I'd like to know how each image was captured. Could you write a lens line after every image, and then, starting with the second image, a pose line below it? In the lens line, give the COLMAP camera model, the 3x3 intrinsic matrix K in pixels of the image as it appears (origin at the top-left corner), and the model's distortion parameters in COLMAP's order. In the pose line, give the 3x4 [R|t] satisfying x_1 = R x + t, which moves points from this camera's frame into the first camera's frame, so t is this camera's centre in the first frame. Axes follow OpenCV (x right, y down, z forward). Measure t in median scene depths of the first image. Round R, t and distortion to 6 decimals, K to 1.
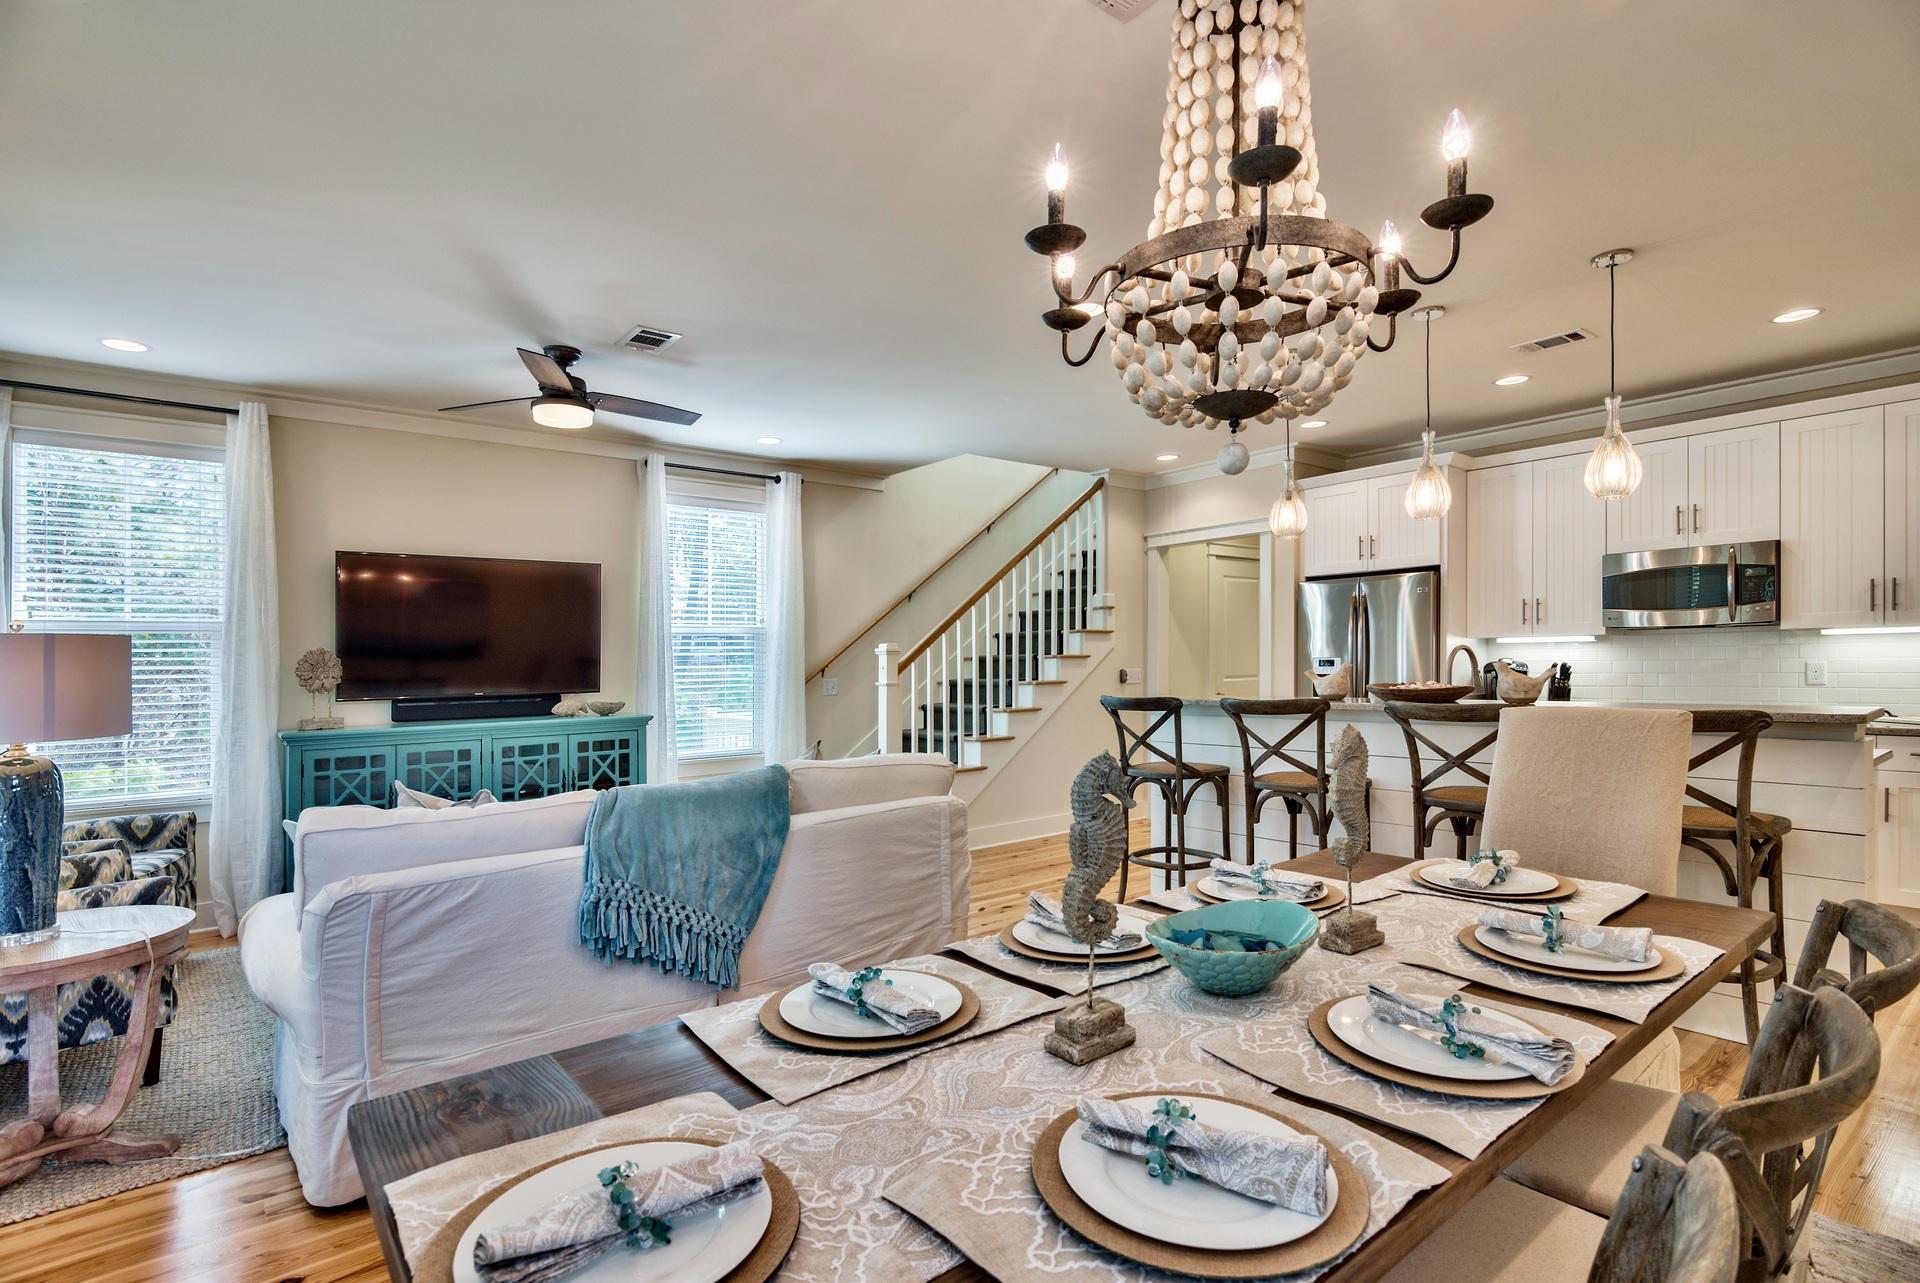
lens RADIAL K [[934.4, 0, 960.3], [0, 934.4, 653.3], [0, 0, 1]] dist [0.002777, -0.003990]
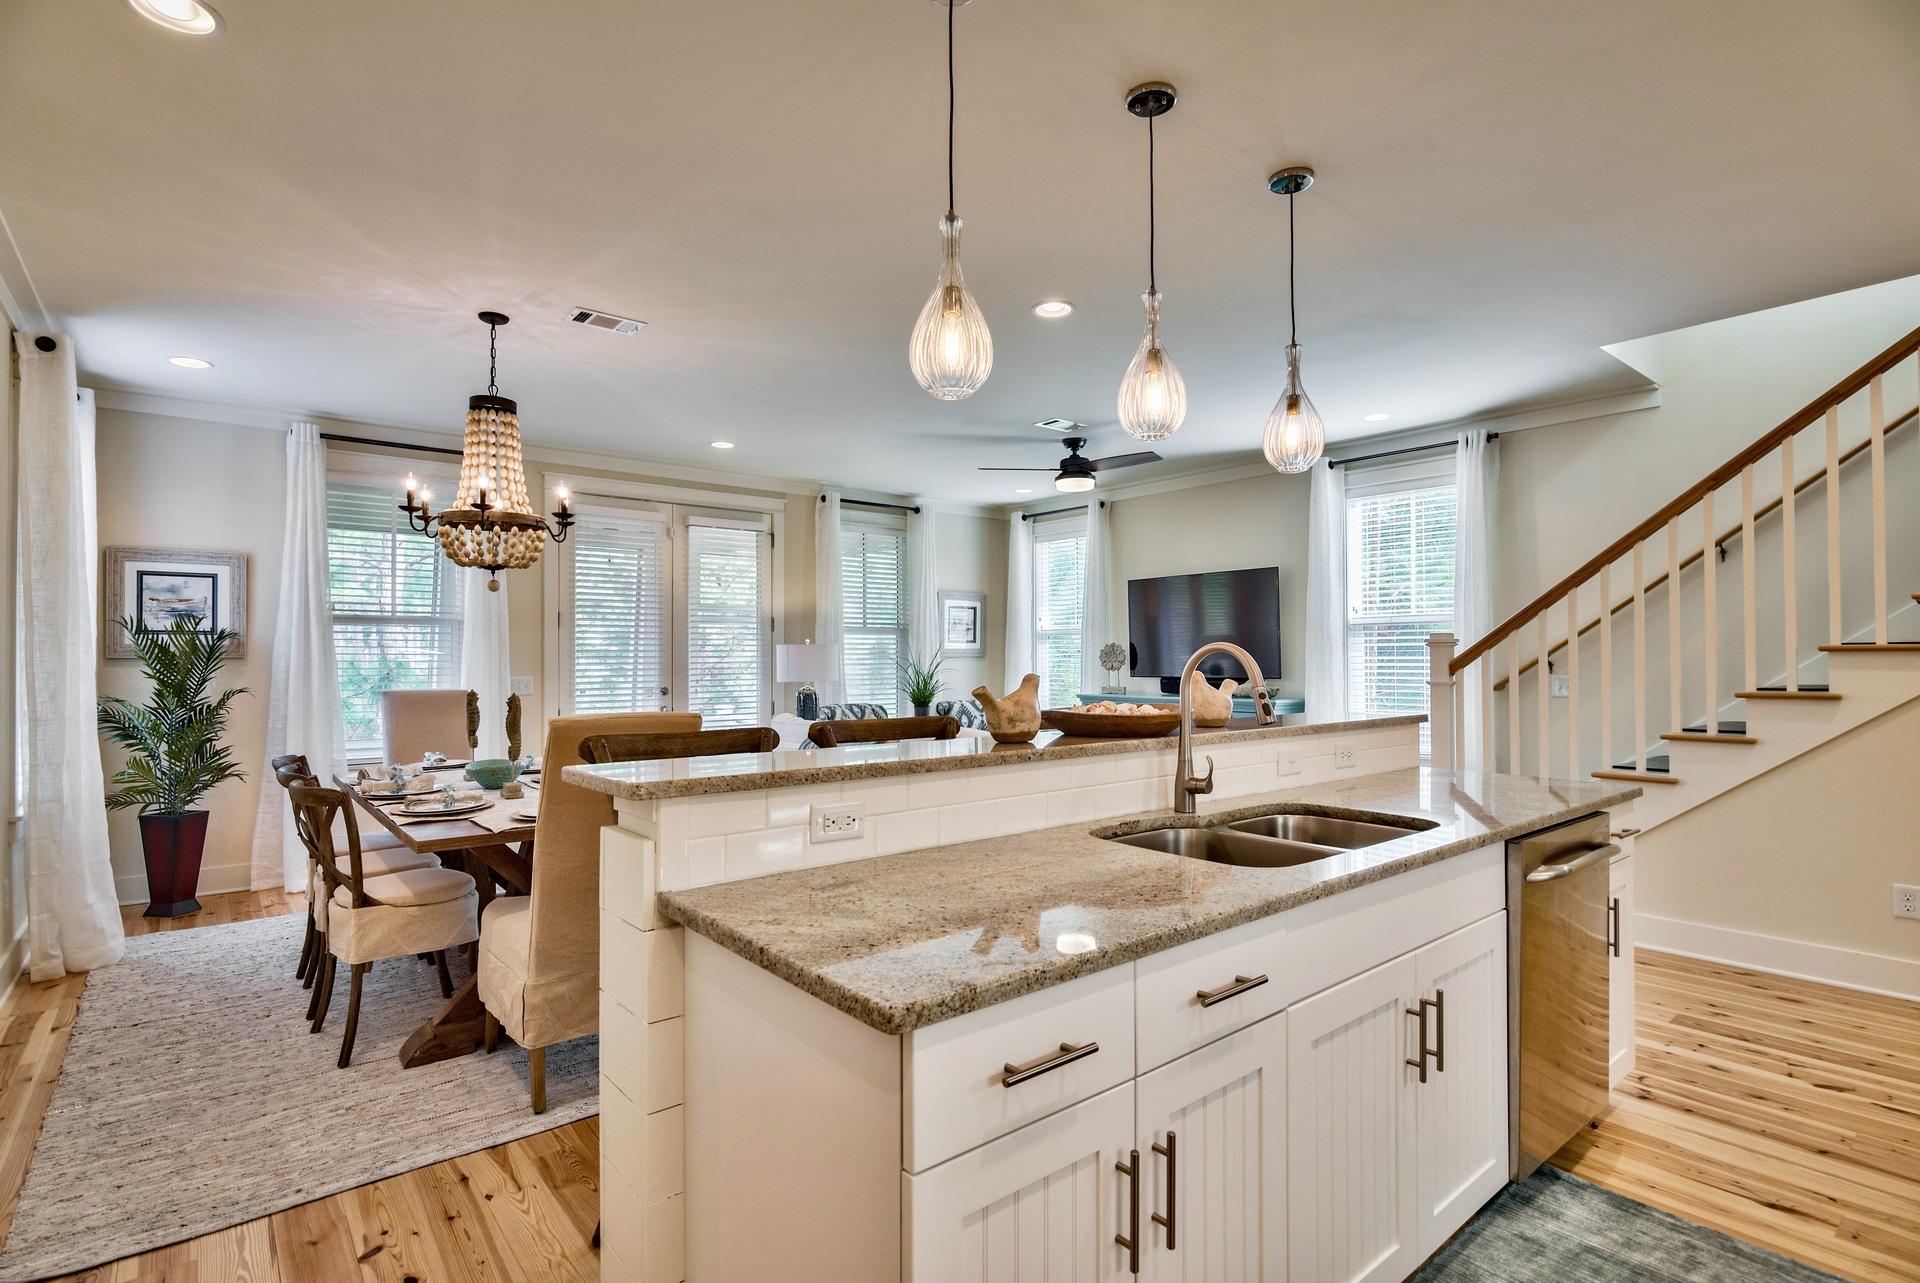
lens RADIAL K [[934.4, 0, 973.7], [0, 934.4, 642.6], [0, 0, 1]] dist [0.002777, -0.003990]
pose [[0.011431, 0.000143, -0.999935, 0.807672], [0.014253, 0.999898, 0.000305, -0.009243], [0.999833, -0.014255, 0.011428, 0.647597]]
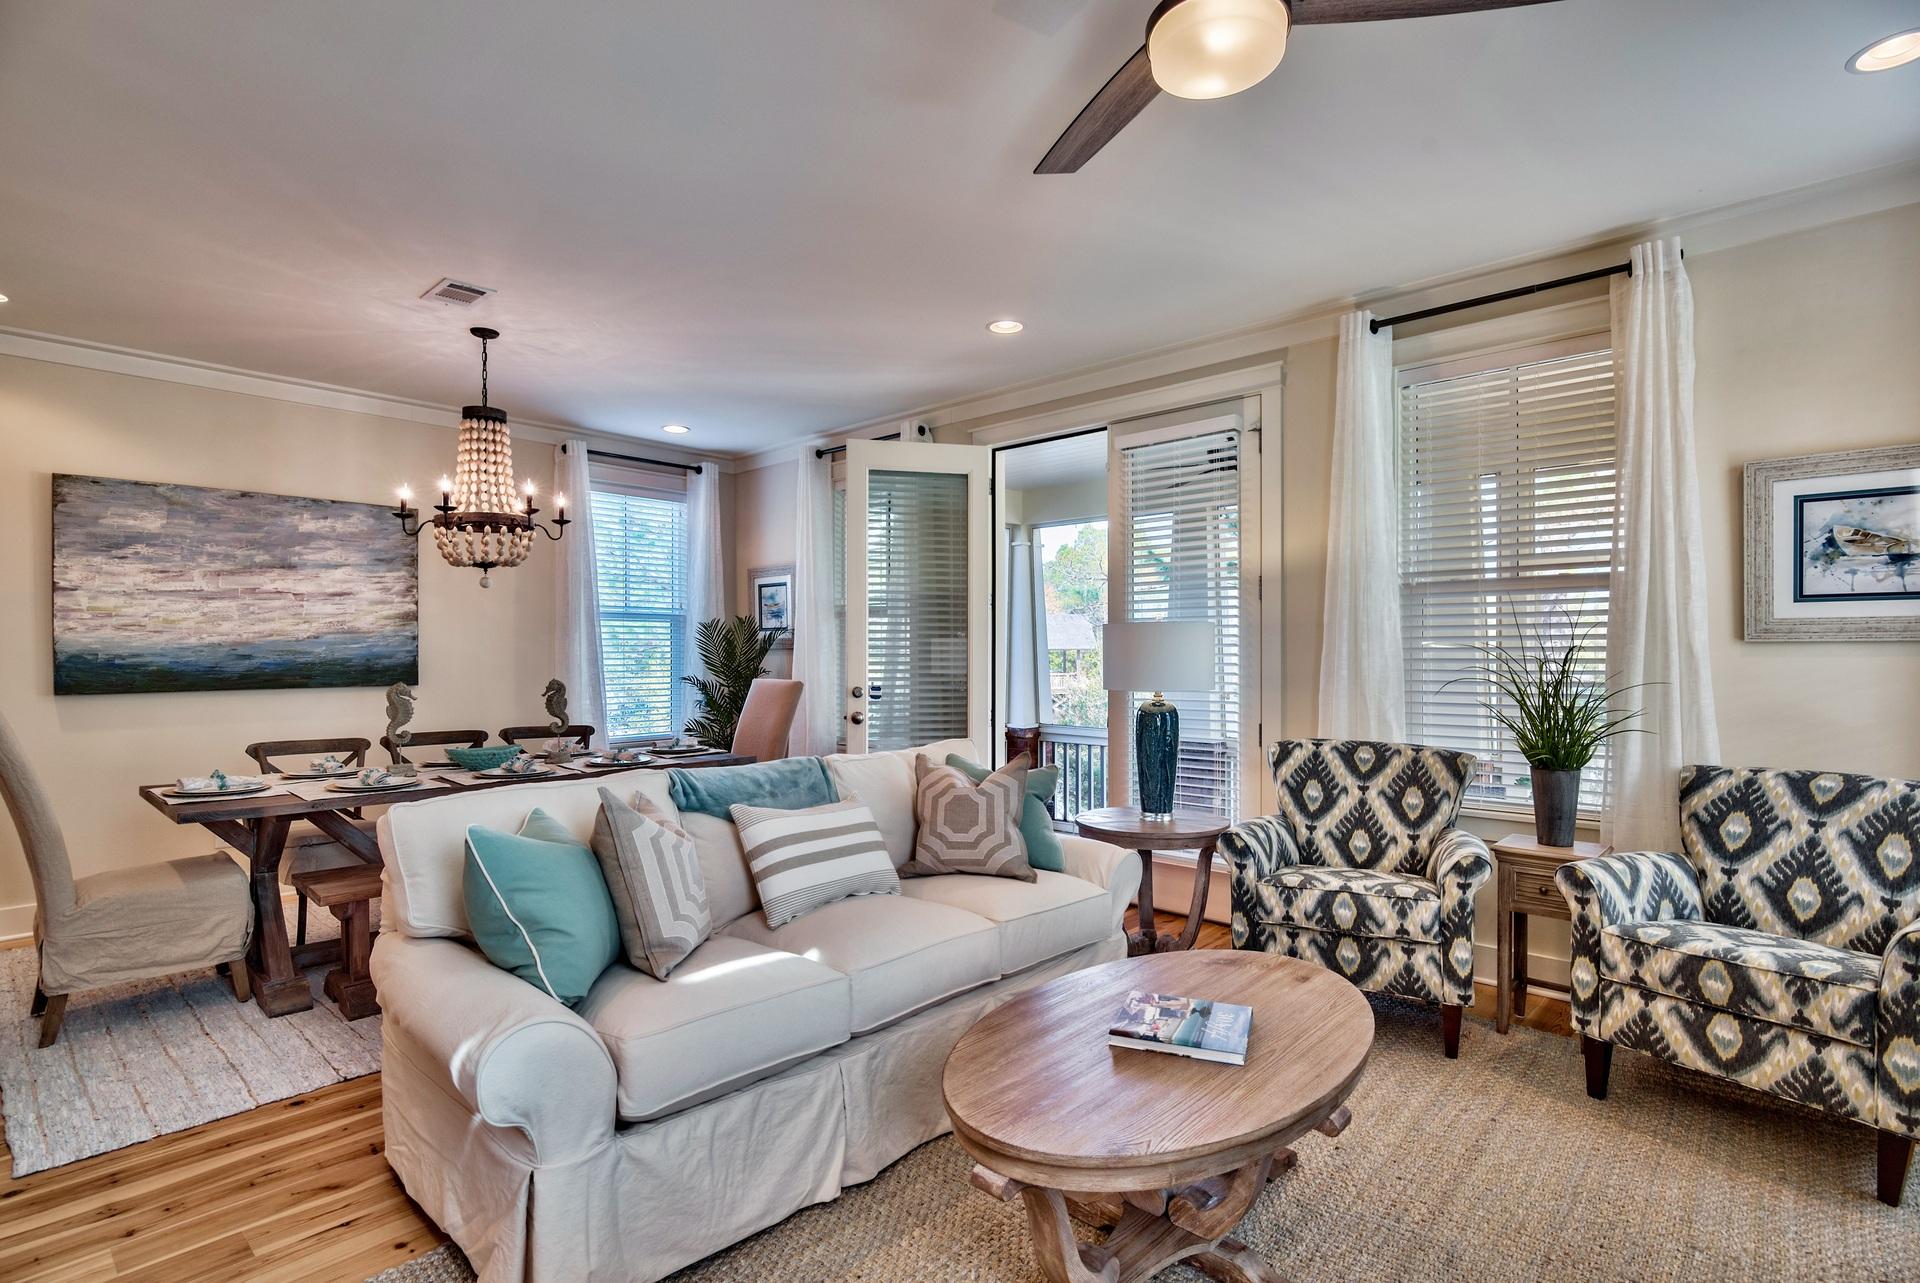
lens RADIAL K [[934.4, 0, 955.8], [0, 934.4, 648.1], [0, 0, 1]] dist [0.002777, -0.003990]
pose [[-0.991352, 0.019268, -0.129807, -0.200691], [0.021046, 0.999702, -0.012340, 0.014058], [0.129530, -0.014966, -0.991463, 1.101922]]
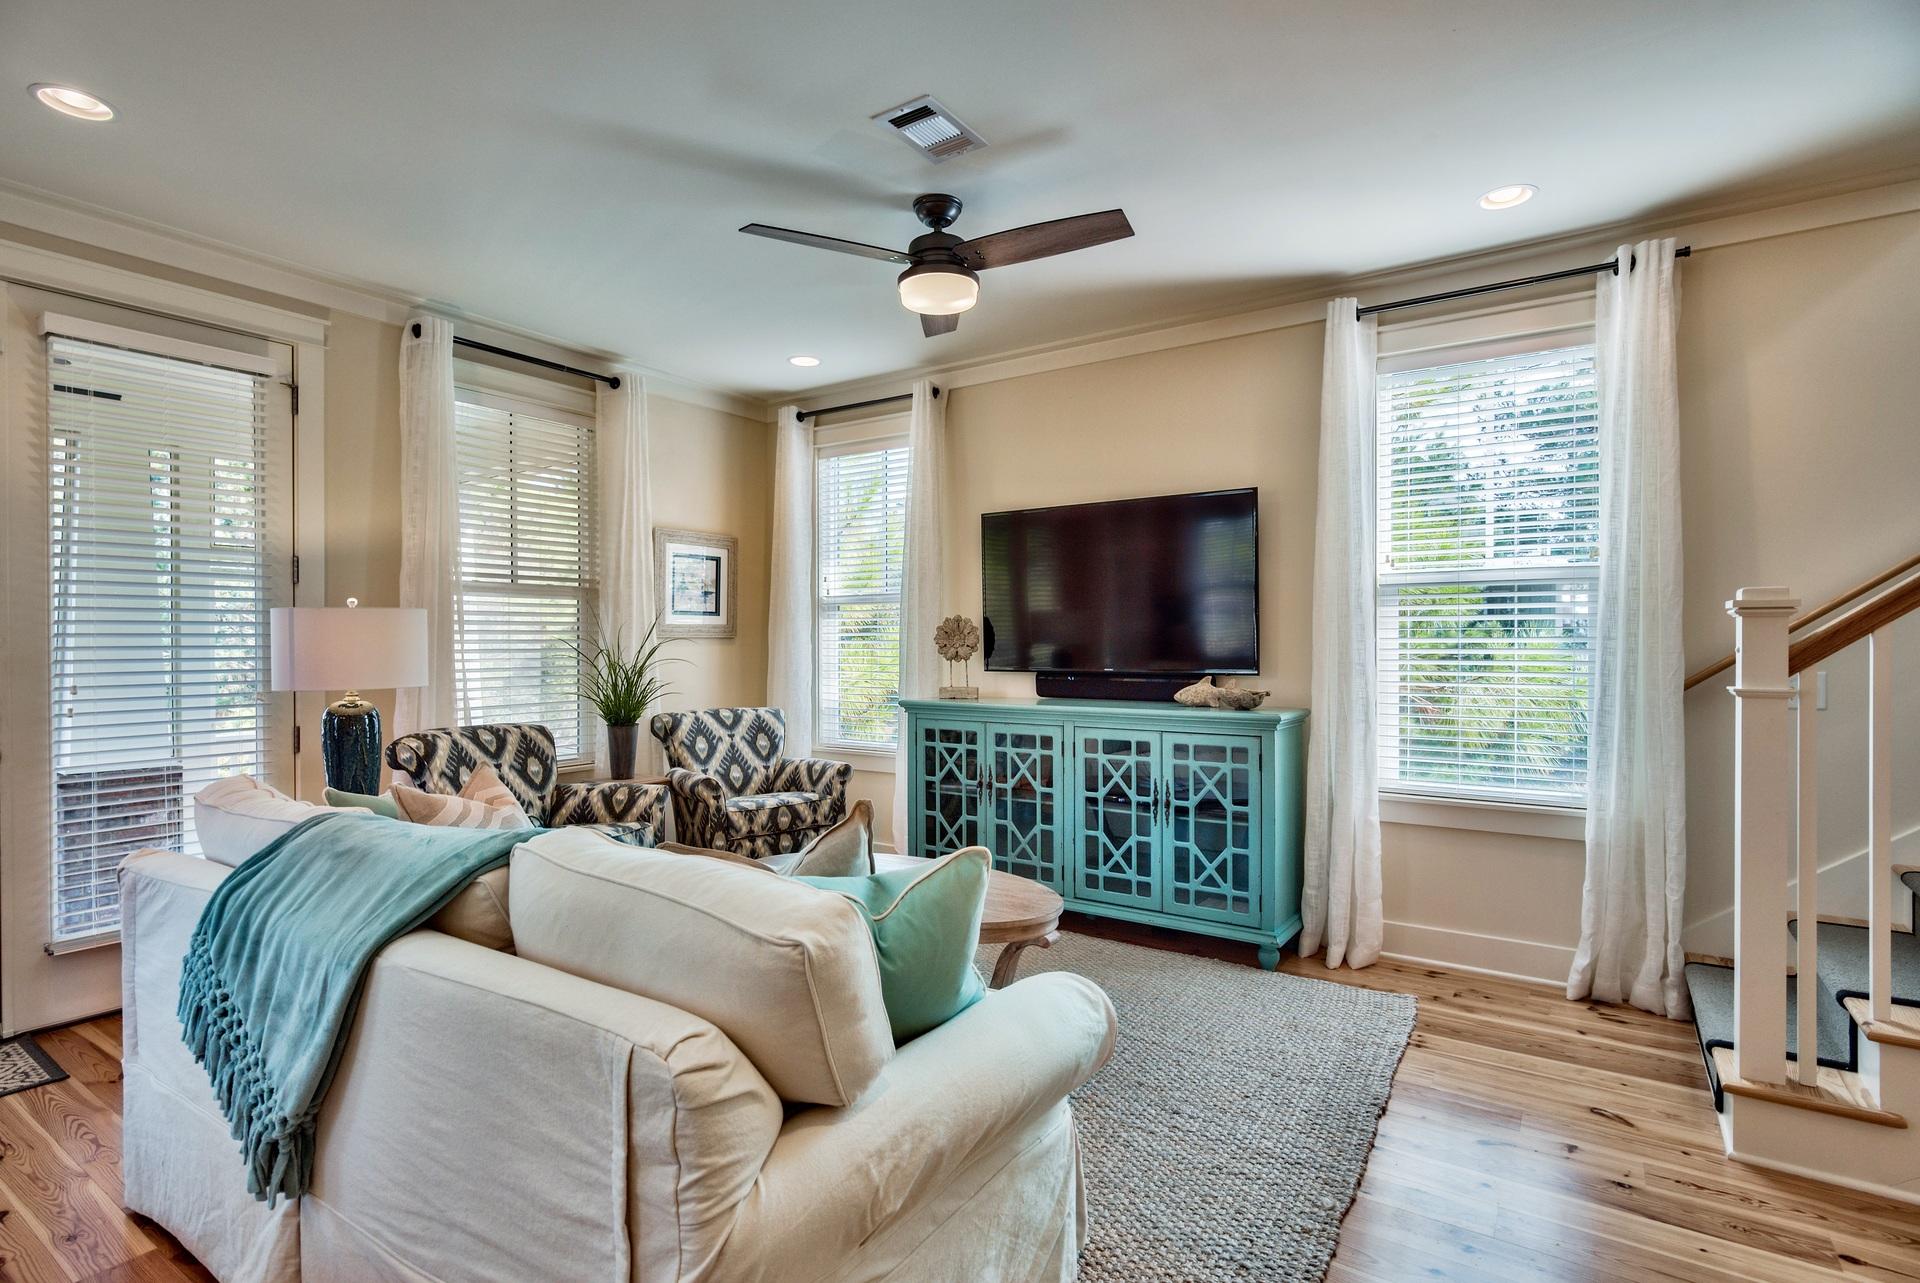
lens RADIAL K [[934.4, 0, 965.0], [0, 934.4, 643.1], [0, 0, 1]] dist [0.002777, -0.003990]
pose [[0.285370, 0.017514, -0.958257, 0.224562], [0.007251, 0.999765, 0.020432, 0.002381], [0.958390, -0.012779, 0.285176, 0.636810]]
